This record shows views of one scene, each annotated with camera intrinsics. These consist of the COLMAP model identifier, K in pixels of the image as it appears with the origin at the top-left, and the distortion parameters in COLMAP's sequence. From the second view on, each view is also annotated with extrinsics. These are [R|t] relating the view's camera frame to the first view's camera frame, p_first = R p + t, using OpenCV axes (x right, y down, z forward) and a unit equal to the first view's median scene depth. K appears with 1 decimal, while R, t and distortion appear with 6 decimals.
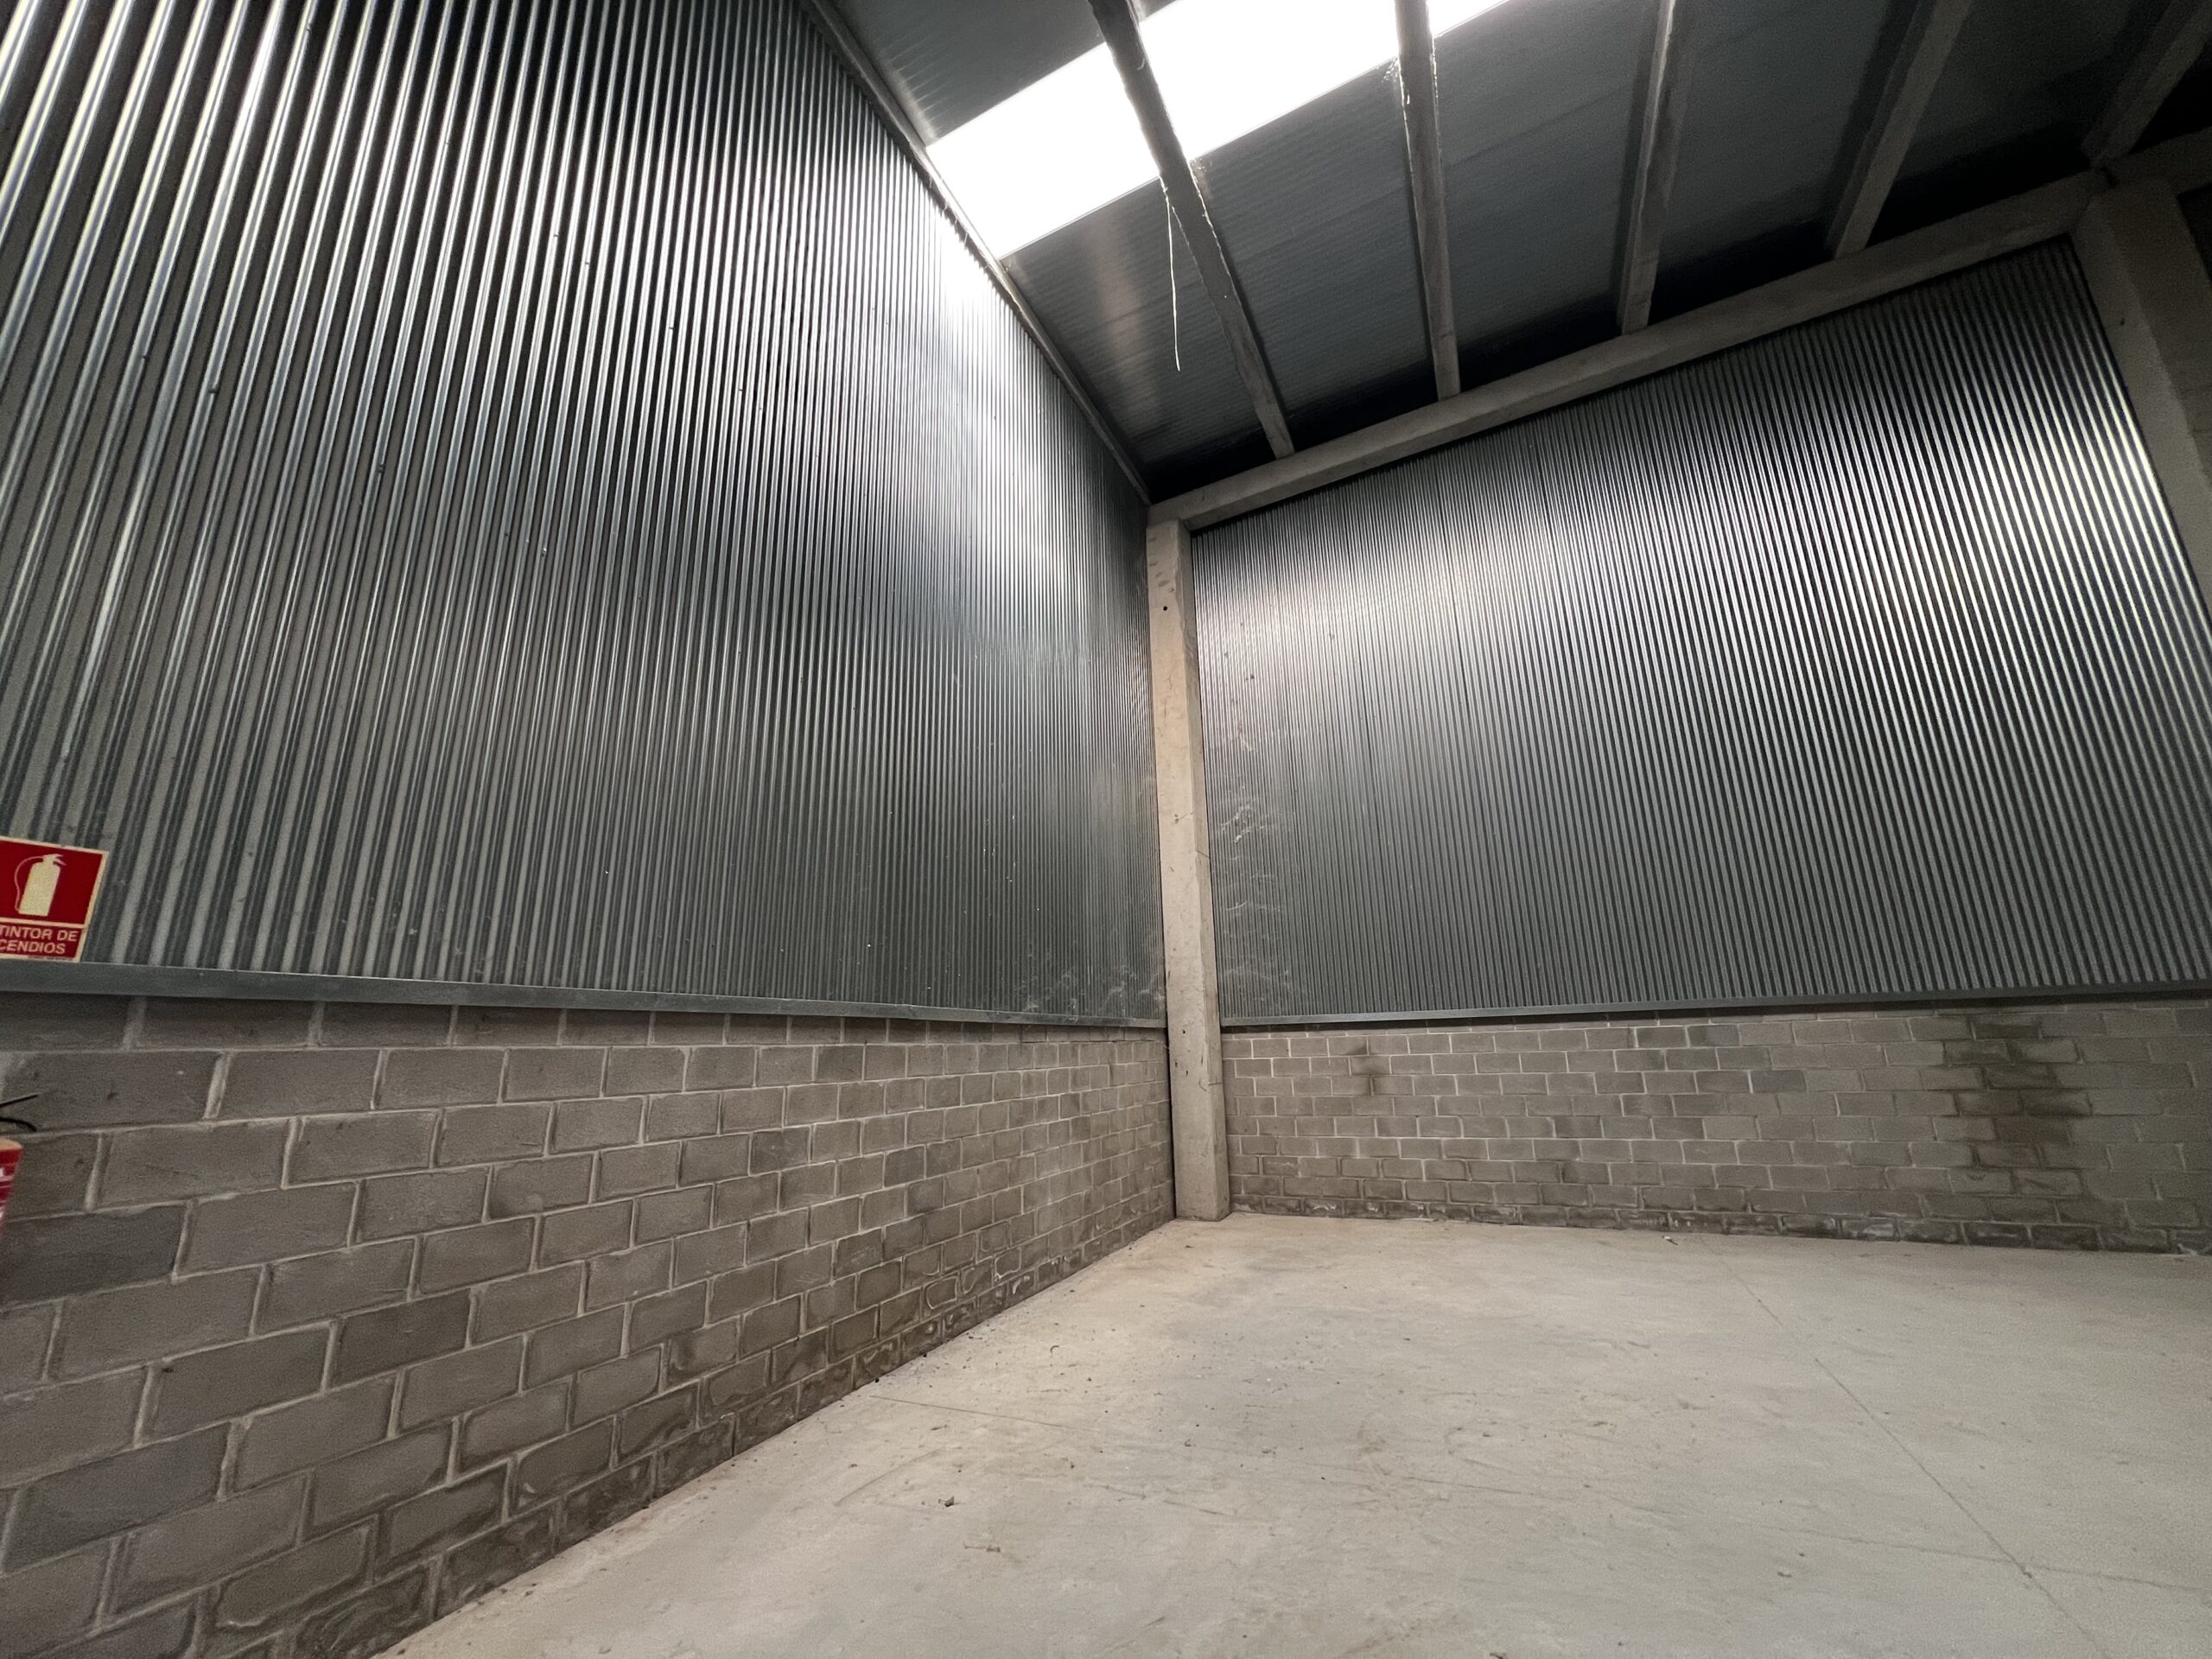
lens RADIAL K [[888.7, 0, 1104.7], [0, 888.7, 823.8], [0, 0, 1]] dist [-0.004046, 0.001386]
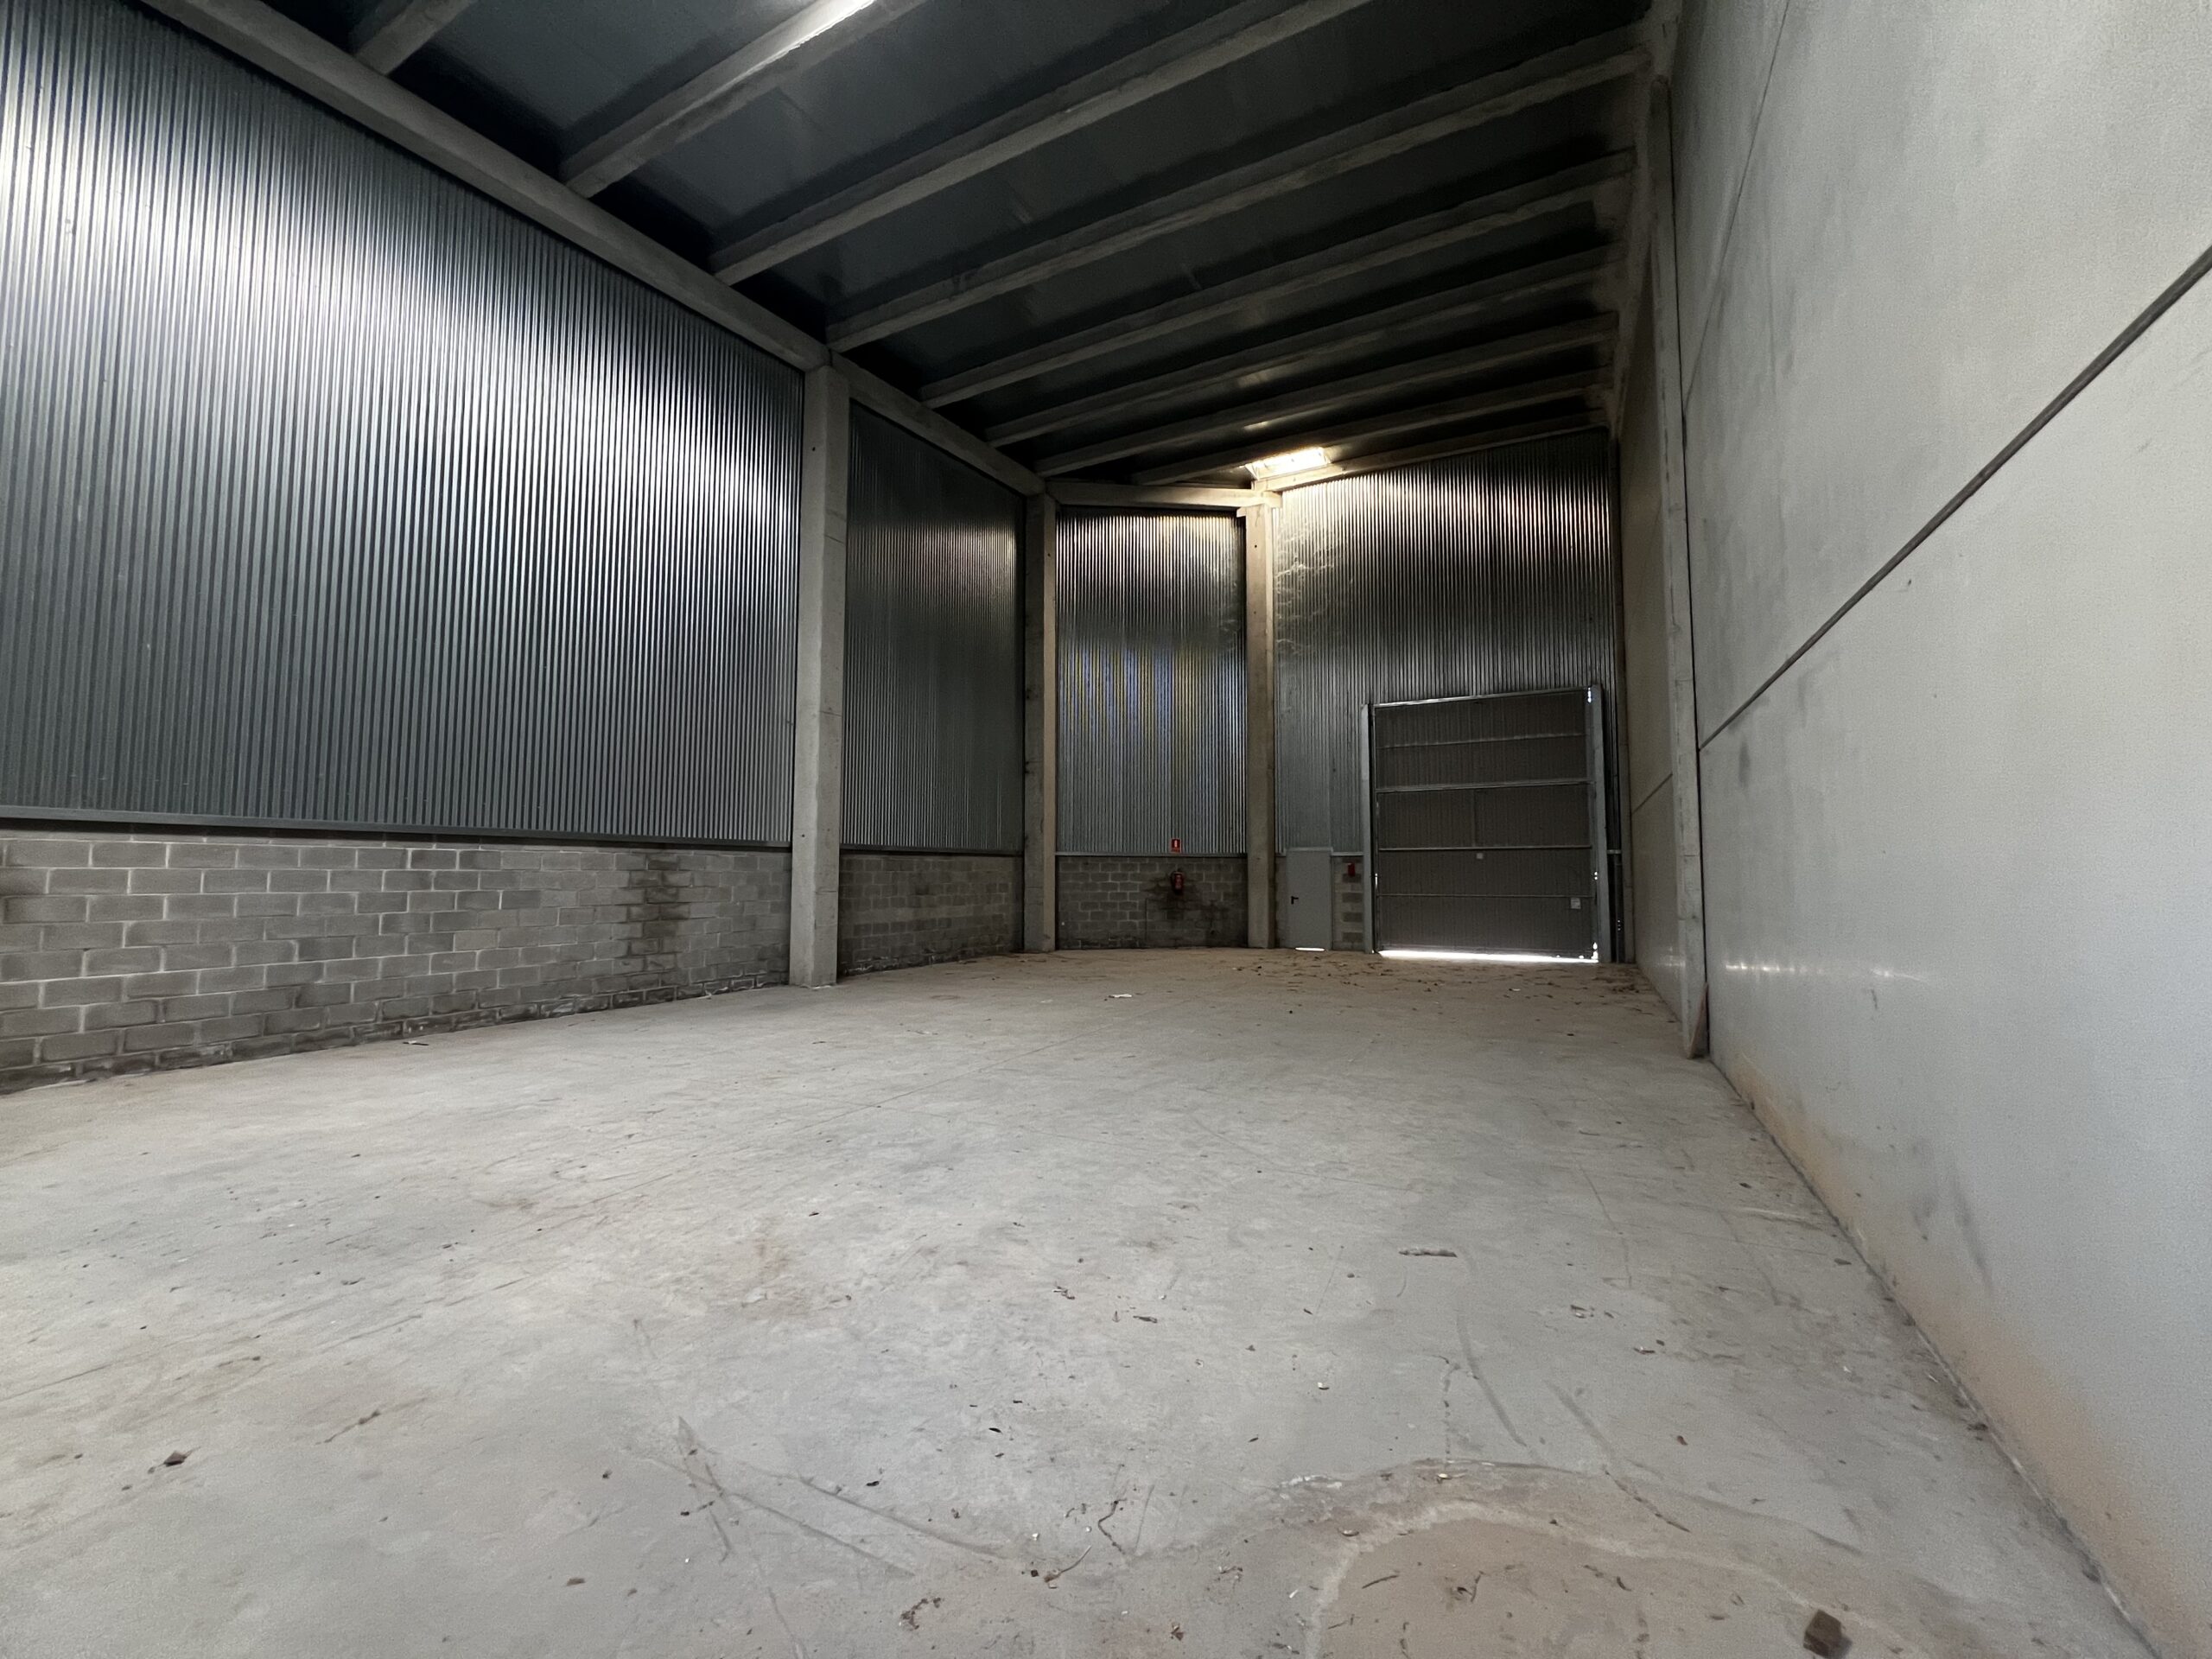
lens RADIAL K [[888.7, 0, 1104.6], [0, 888.7, 824.8], [0, 0, 1]] dist [-0.004046, 0.001386]
pose [[0.062411, 0.084676, 0.994452, -0.387909], [-0.250355, 0.965865, -0.066530, 0.079118], [-0.966140, -0.244814, 0.081479, 0.177976]]
